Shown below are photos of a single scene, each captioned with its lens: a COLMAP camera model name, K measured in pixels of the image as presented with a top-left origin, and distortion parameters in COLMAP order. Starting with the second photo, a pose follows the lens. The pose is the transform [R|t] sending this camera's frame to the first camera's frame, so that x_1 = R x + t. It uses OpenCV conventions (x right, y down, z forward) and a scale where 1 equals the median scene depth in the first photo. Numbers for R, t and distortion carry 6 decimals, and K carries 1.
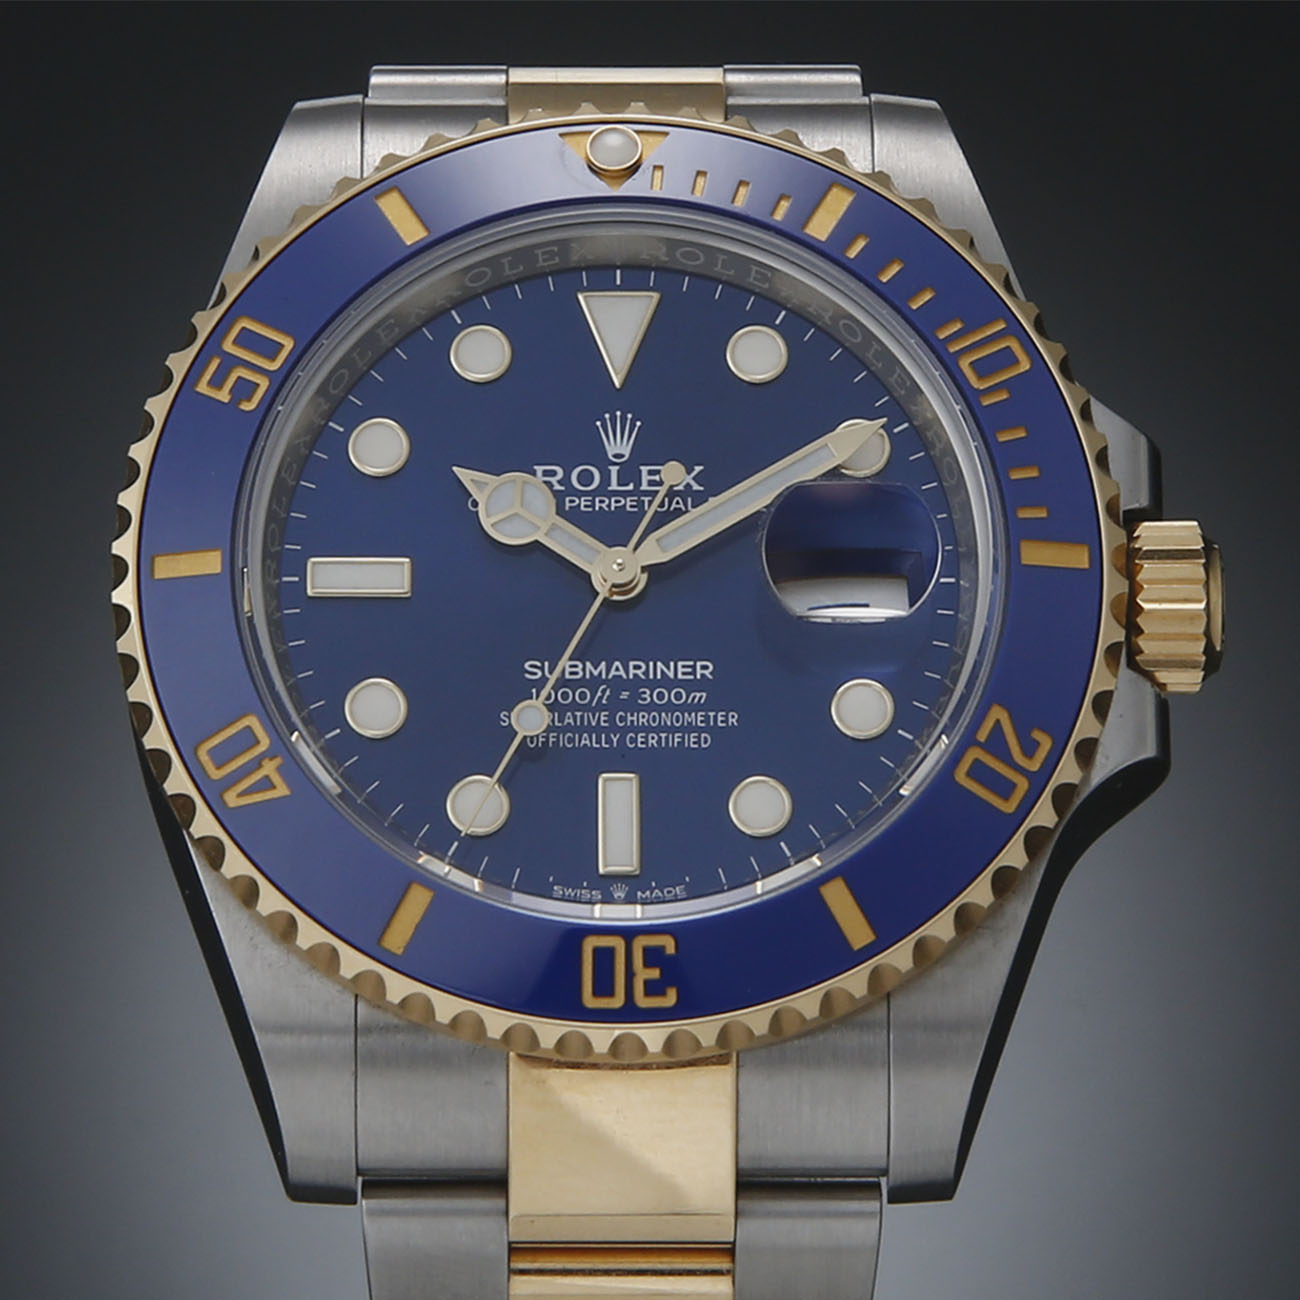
lens RADIAL K [[7449.9, 0, 650.0], [0, 7449.9, 650.0], [0, 0, 1]] dist [0.372914, 6.109596]
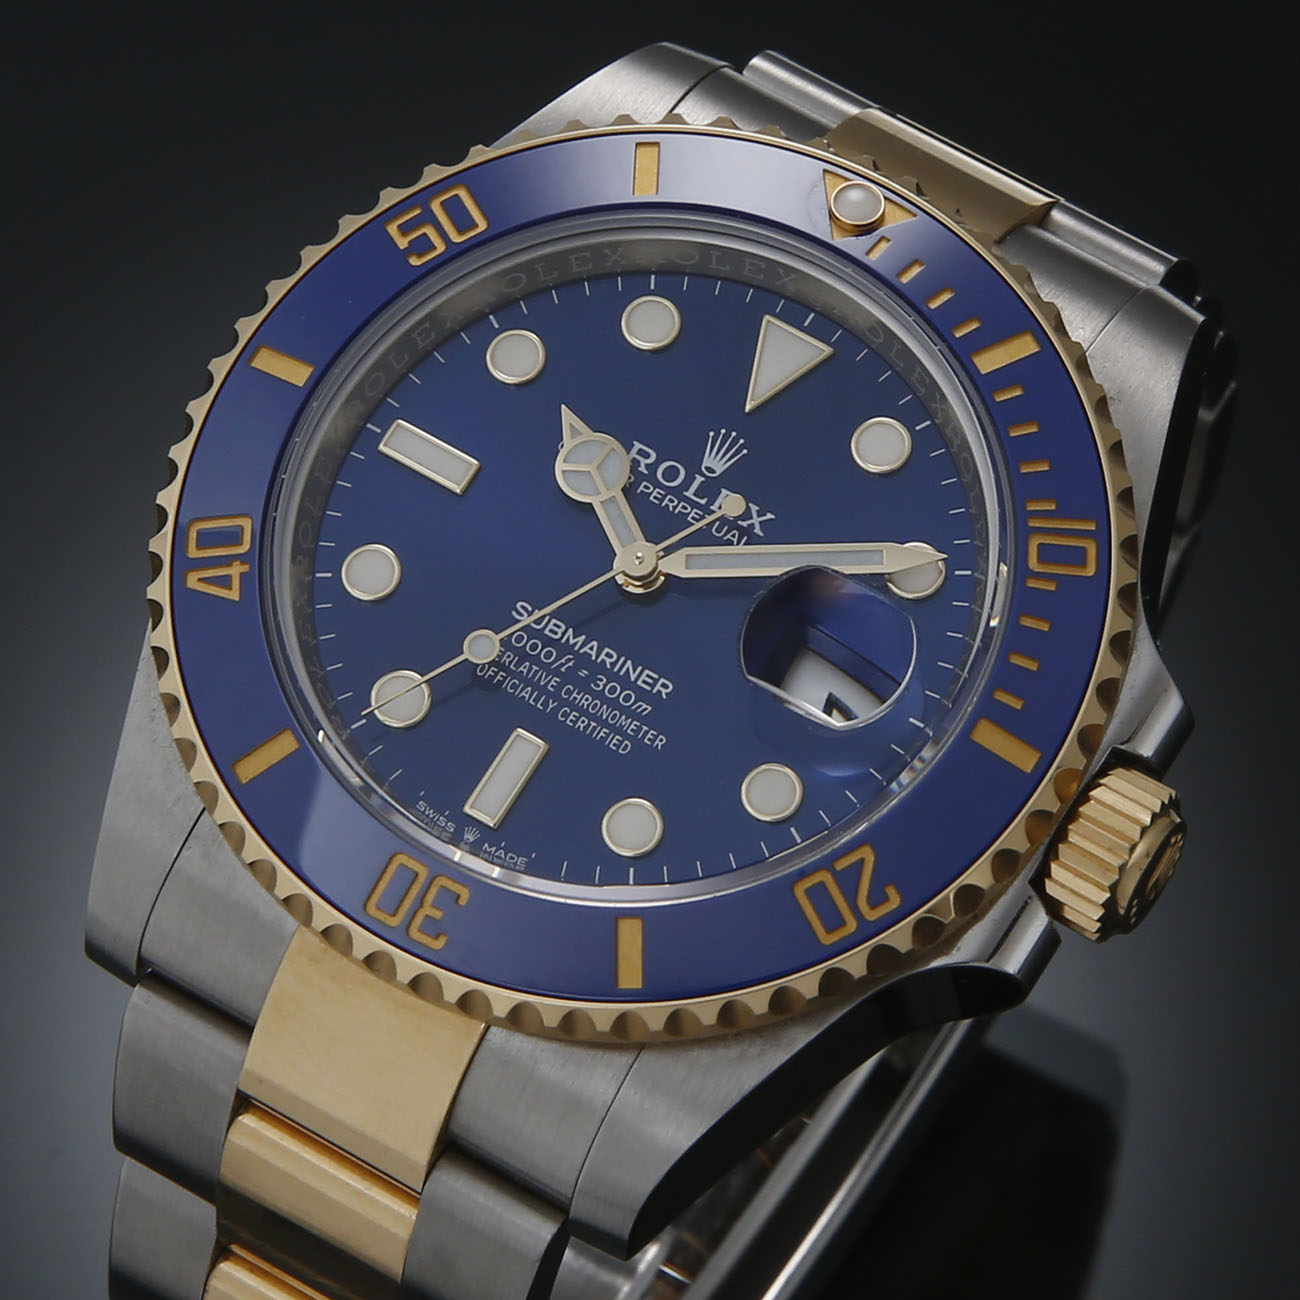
lens RADIAL K [[7449.9, 0, 650.0], [0, 7449.9, 650.0], [0, 0, 1]] dist [0.372914, 6.109596]
pose [[0.845851, 0.459500, -0.270918, 0.279722], [-0.462073, 0.884927, 0.058243, -0.060503], [0.266505, 0.075919, 0.960839, 0.019147]]
